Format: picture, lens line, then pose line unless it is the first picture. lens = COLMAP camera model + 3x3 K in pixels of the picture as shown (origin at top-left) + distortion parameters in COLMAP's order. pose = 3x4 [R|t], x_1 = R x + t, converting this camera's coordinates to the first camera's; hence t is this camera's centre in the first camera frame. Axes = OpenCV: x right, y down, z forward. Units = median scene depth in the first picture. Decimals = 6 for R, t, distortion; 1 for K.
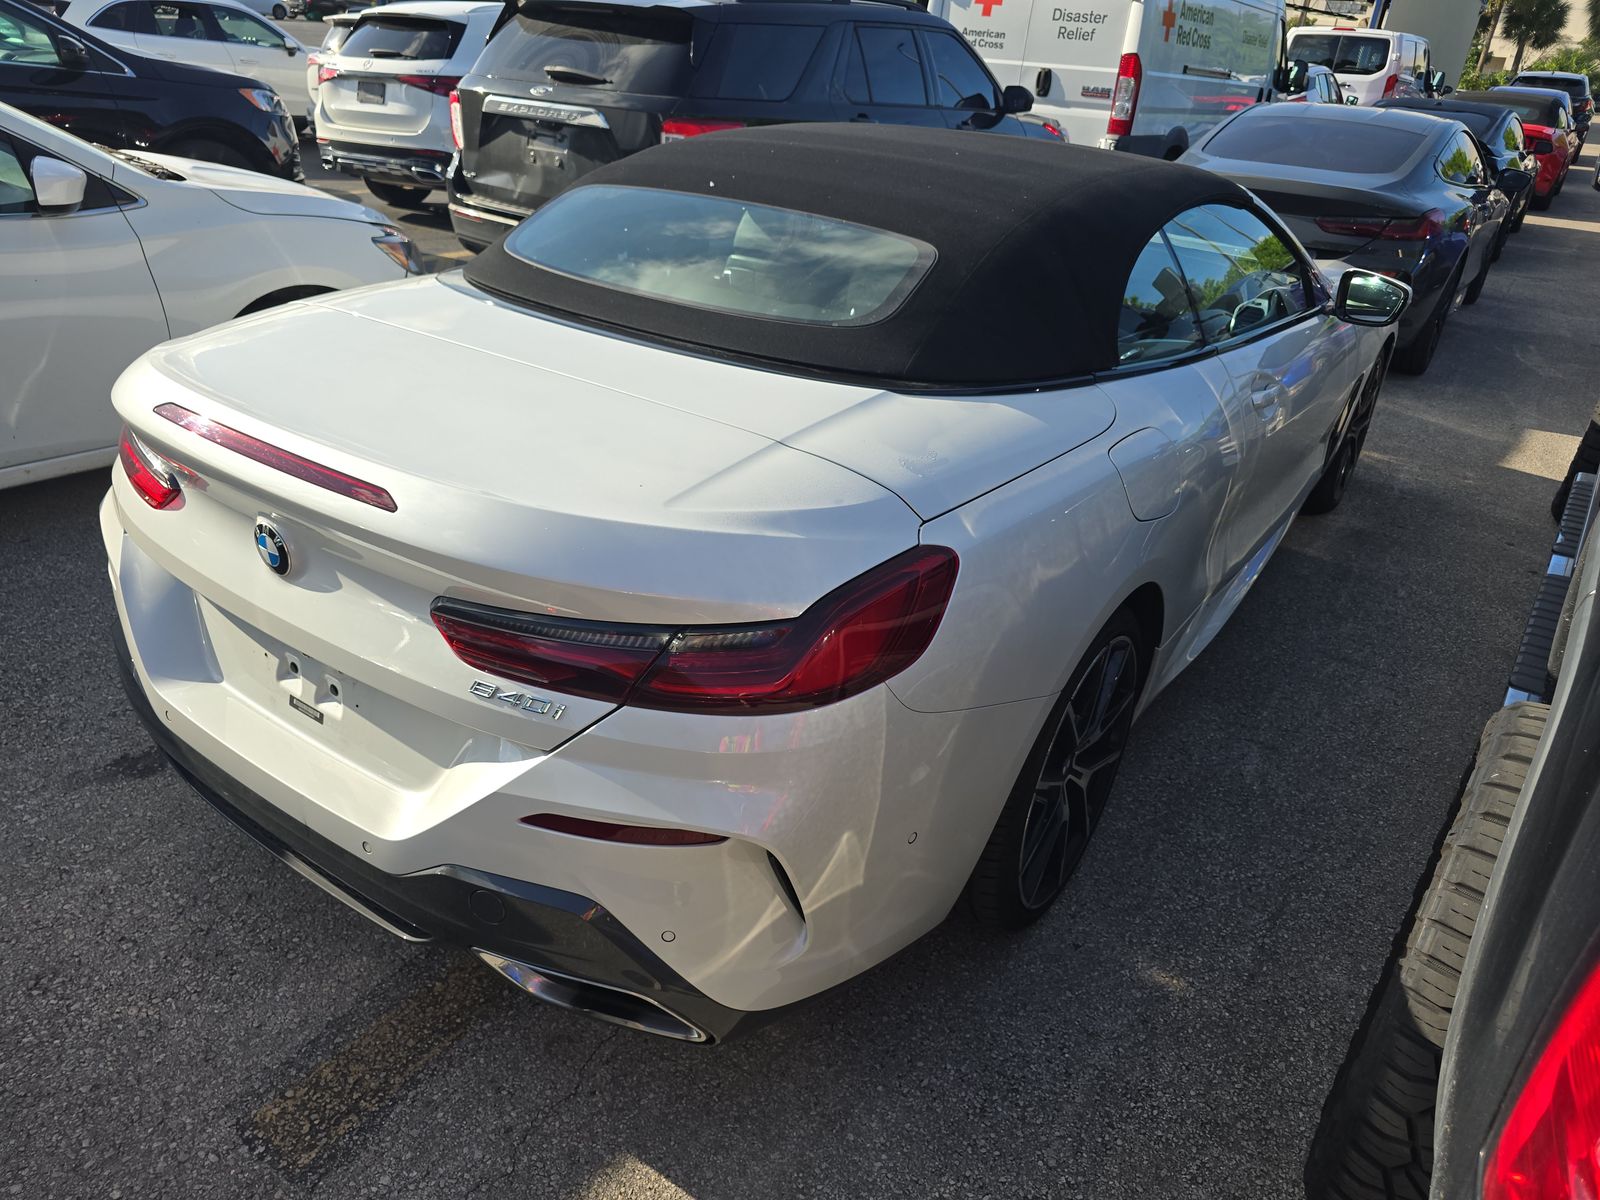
lens RADIAL K [[1108.8, 0, 800.0], [0, 1108.8, 600.0], [0, 0, 1]] dist [0.040250, -0.039406]
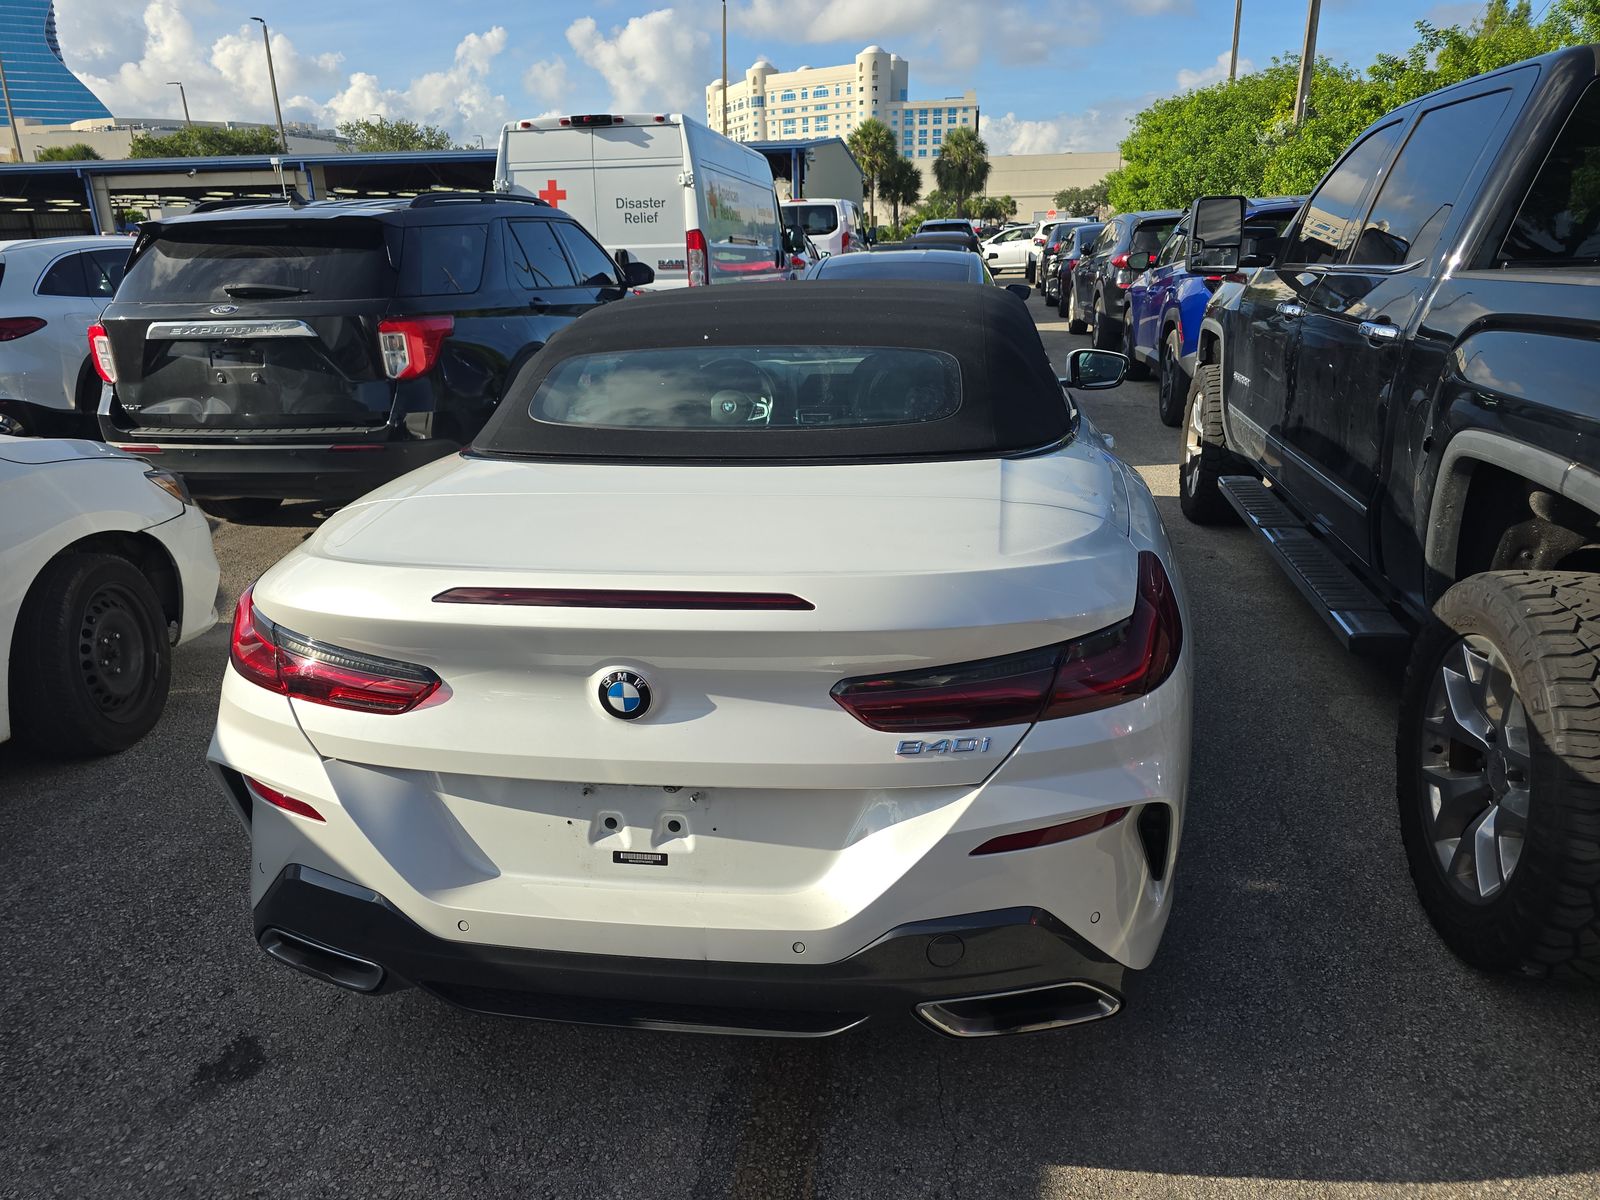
lens RADIAL K [[1108.8, 0, 800.0], [0, 1108.8, 600.0], [0, 0, 1]] dist [0.040250, -0.039406]
pose [[0.888641, -0.223682, 0.400355, -0.476556], [0.280250, 0.955886, -0.087991, 0.003607], [-0.363012, 0.190392, 0.912126, 0.001012]]
